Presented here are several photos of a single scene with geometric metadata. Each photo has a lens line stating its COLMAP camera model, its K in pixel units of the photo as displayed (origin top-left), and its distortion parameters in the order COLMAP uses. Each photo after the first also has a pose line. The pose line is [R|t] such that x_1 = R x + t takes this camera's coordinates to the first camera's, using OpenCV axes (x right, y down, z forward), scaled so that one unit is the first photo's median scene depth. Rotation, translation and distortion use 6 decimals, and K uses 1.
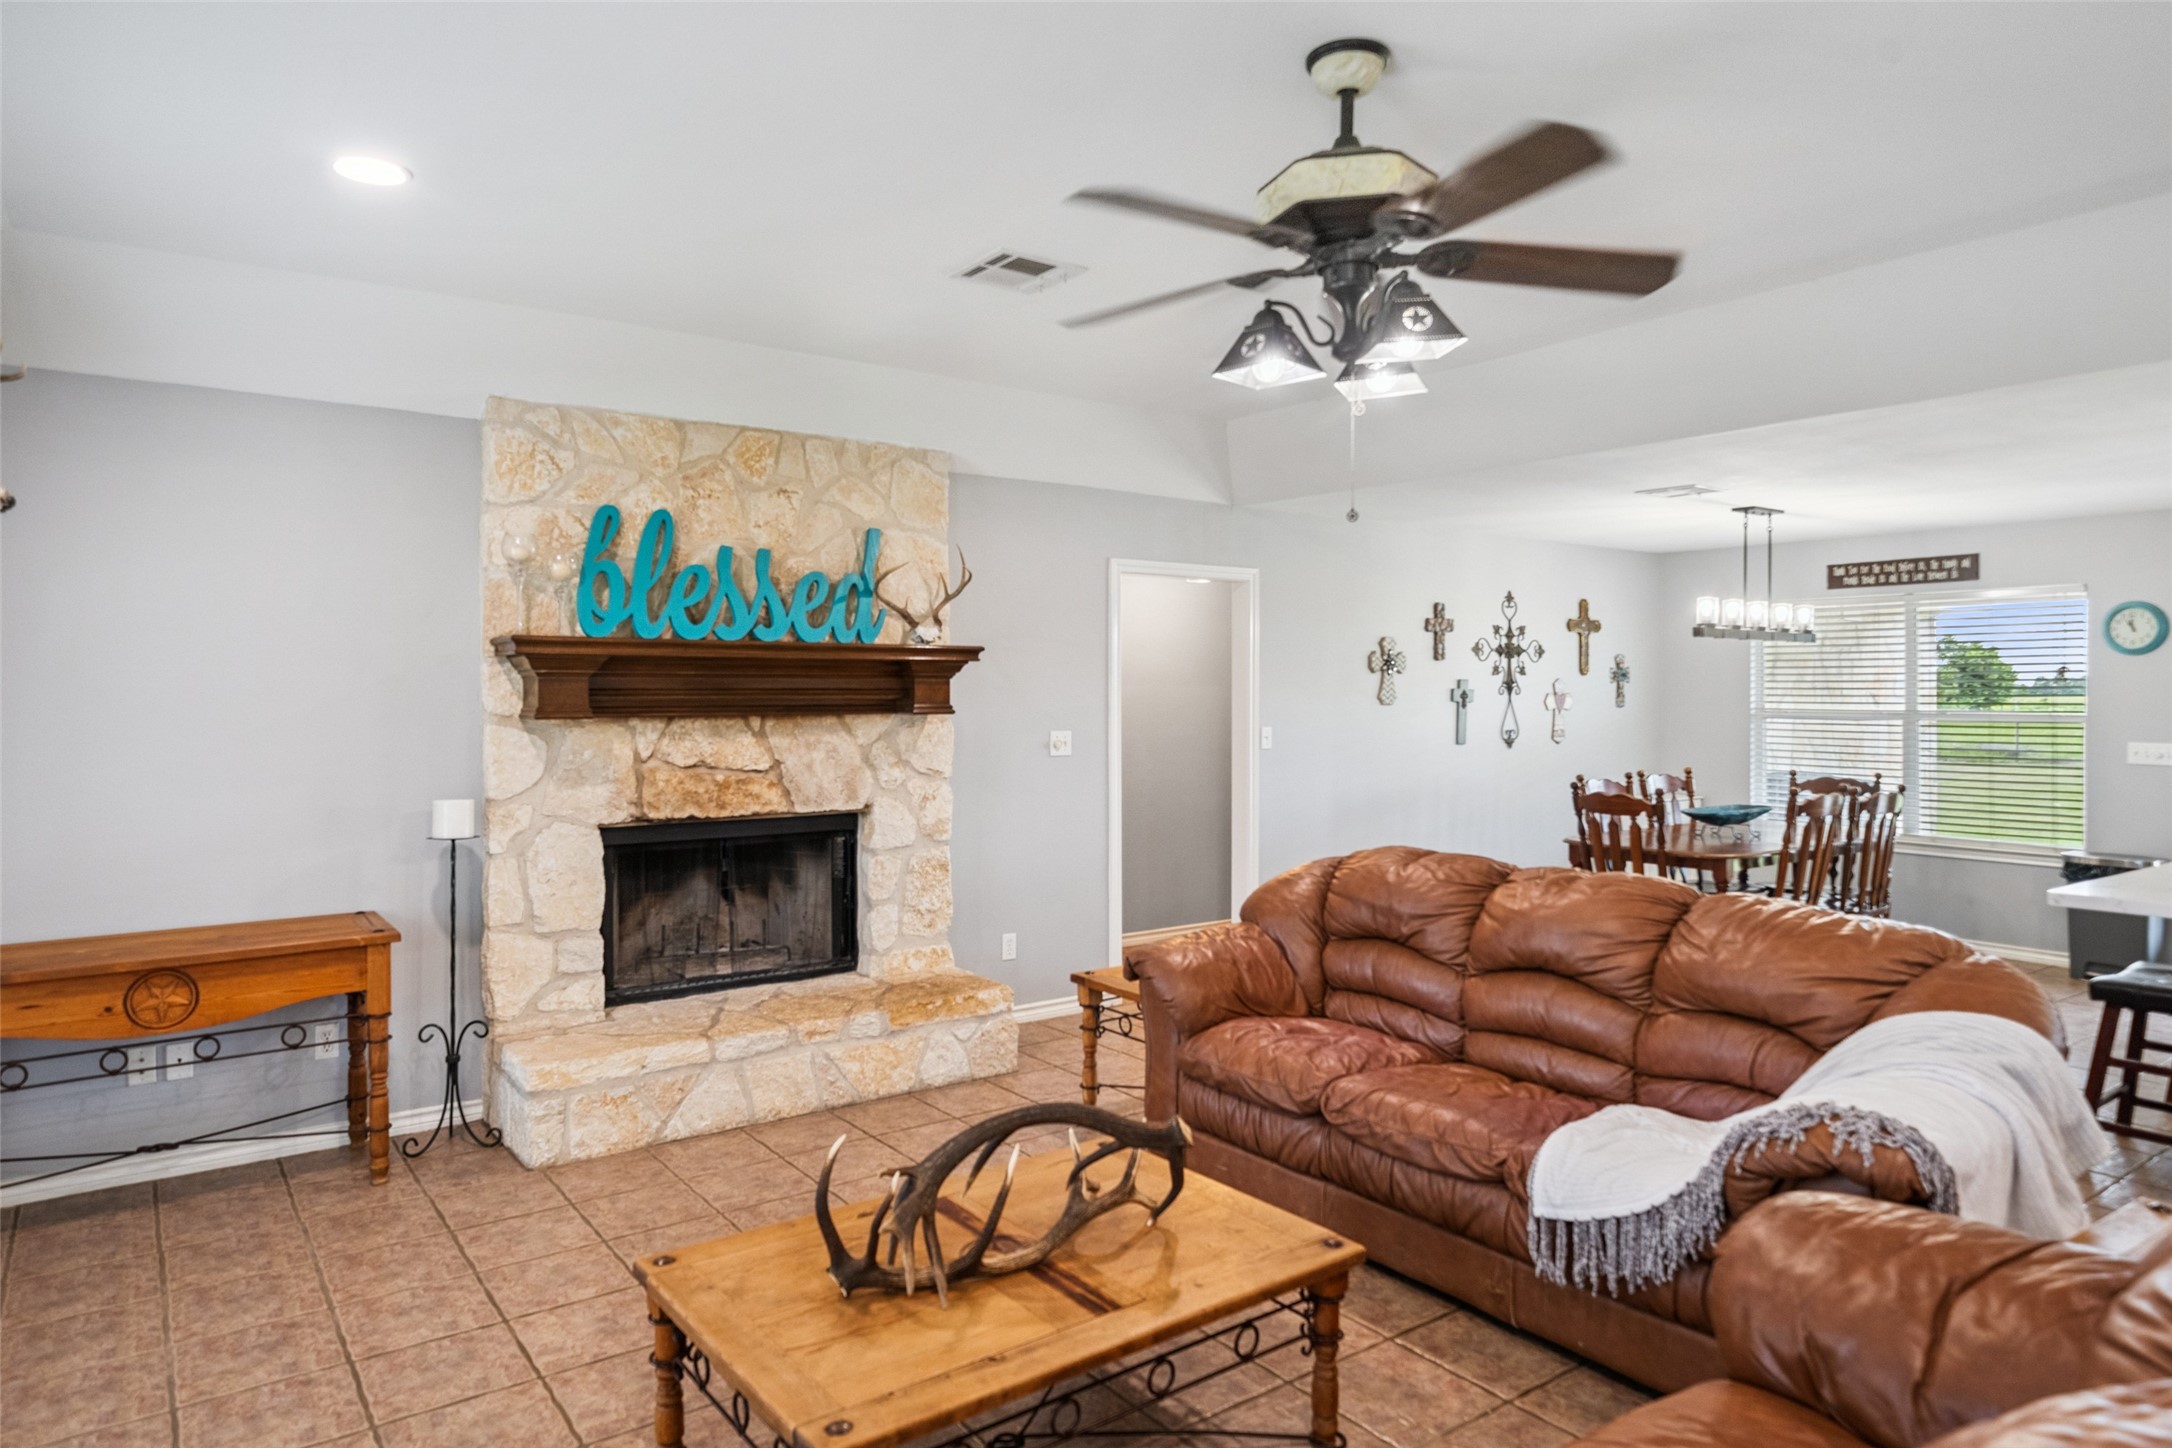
lens RADIAL K [[1307.1, 0, 1102.3], [0, 1307.1, 707.0], [0, 0, 1]] dist [-0.001949, 0.006308]
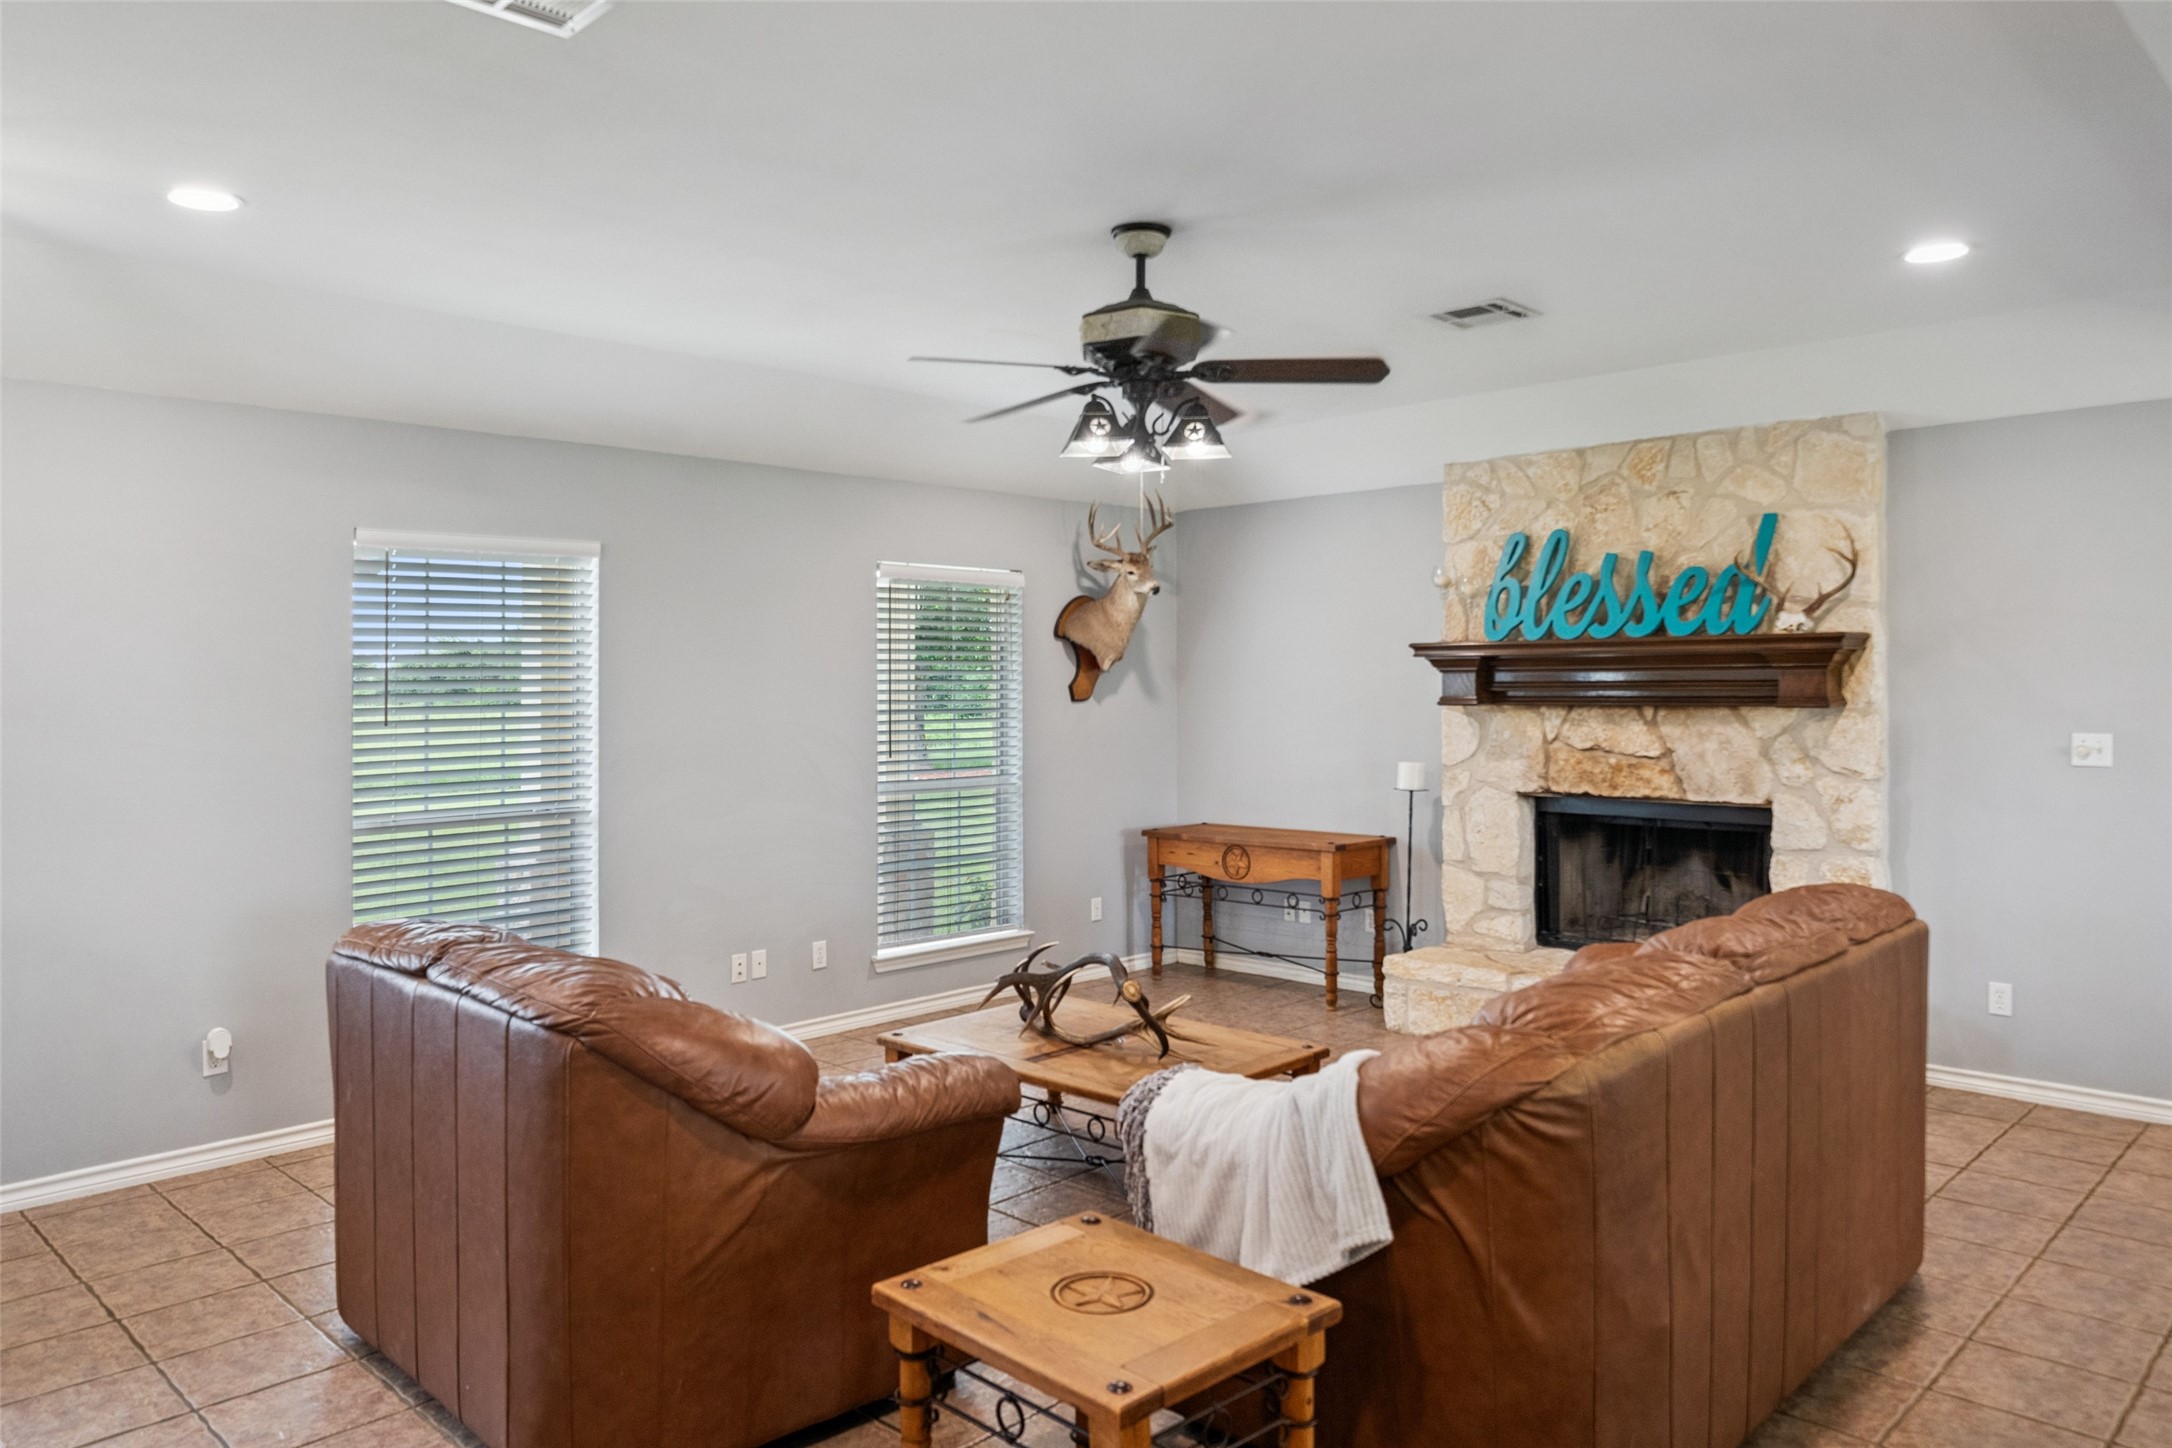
lens RADIAL K [[1482.7, 0, 1095.2], [0, 1482.7, 678.2], [0, 0, 1]] dist [-0.004663, -0.001680]
pose [[0.166489, -0.003683, -0.986036, 0.801853], [-0.004628, 0.999979, -0.004516, -0.007946], [0.986032, 0.005315, 0.166469, 0.324214]]
